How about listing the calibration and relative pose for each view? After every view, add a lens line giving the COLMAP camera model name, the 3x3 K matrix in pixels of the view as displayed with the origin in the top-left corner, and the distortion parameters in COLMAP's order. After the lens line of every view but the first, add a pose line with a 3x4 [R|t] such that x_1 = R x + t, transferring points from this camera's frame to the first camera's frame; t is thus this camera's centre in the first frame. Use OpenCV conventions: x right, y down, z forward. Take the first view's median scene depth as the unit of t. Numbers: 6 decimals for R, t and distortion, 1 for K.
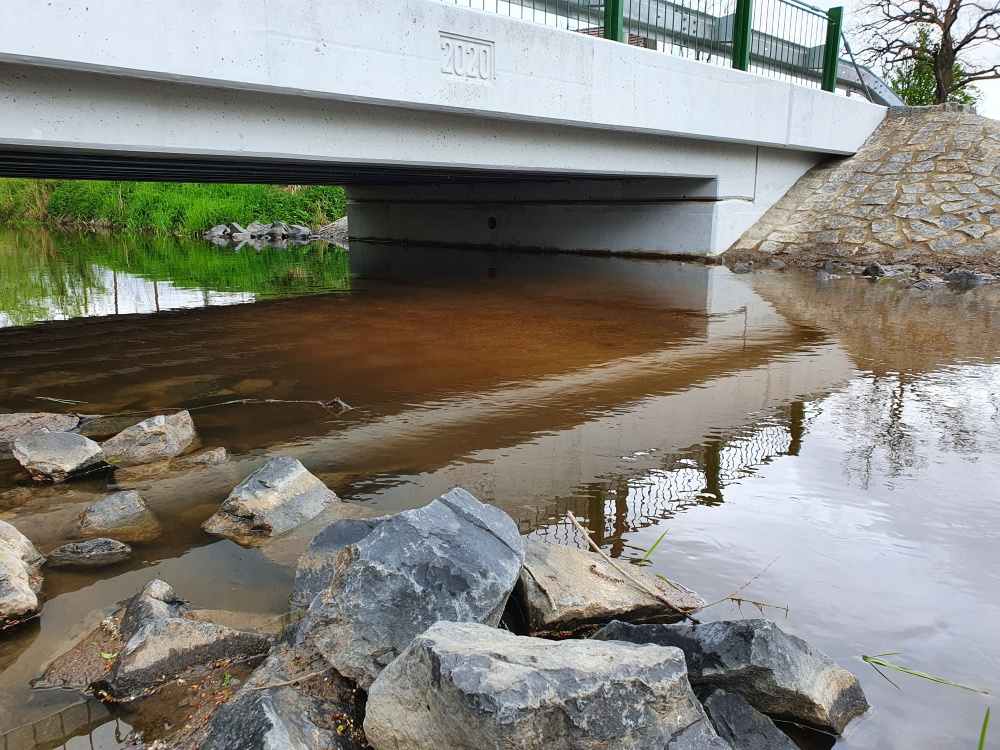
lens RADIAL K [[752.7, 0, 500.0], [0, 752.7, 375.0], [0, 0, 1]] dist [0.033113, -0.000565]
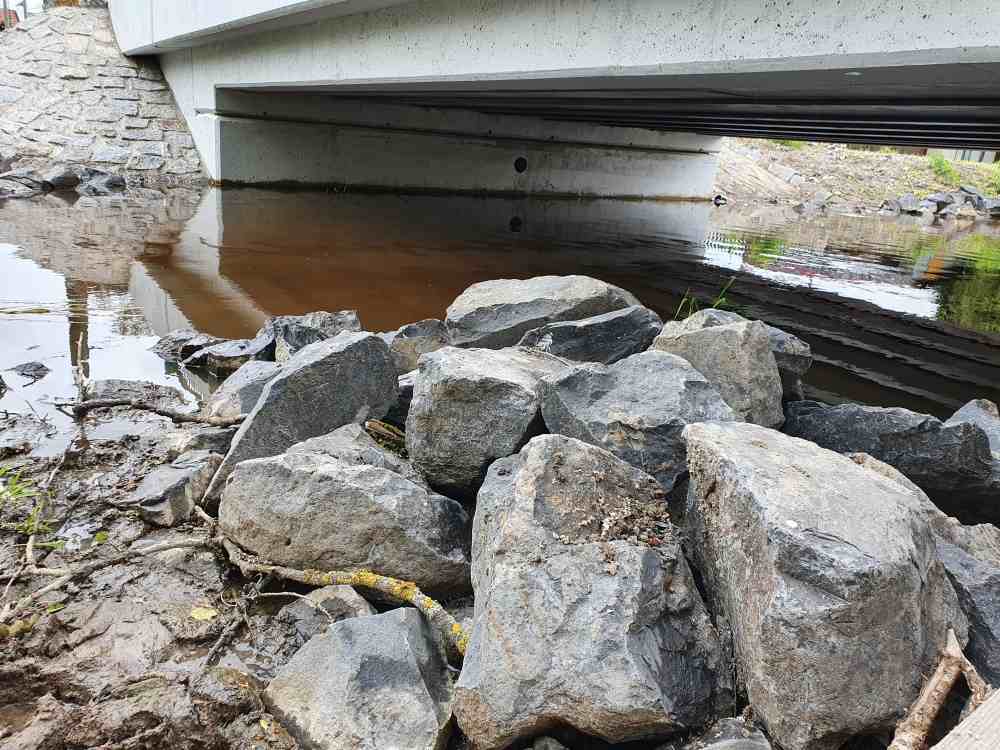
lens RADIAL K [[752.7, 0, 500.0], [0, 752.7, 375.0], [0, 0, 1]] dist [0.033113, -0.000565]
pose [[0.232752, -0.275506, 0.932697, -0.963840], [0.143636, 0.958256, 0.247212, -0.207327], [-0.961871, 0.076430, 0.262609, 0.896824]]
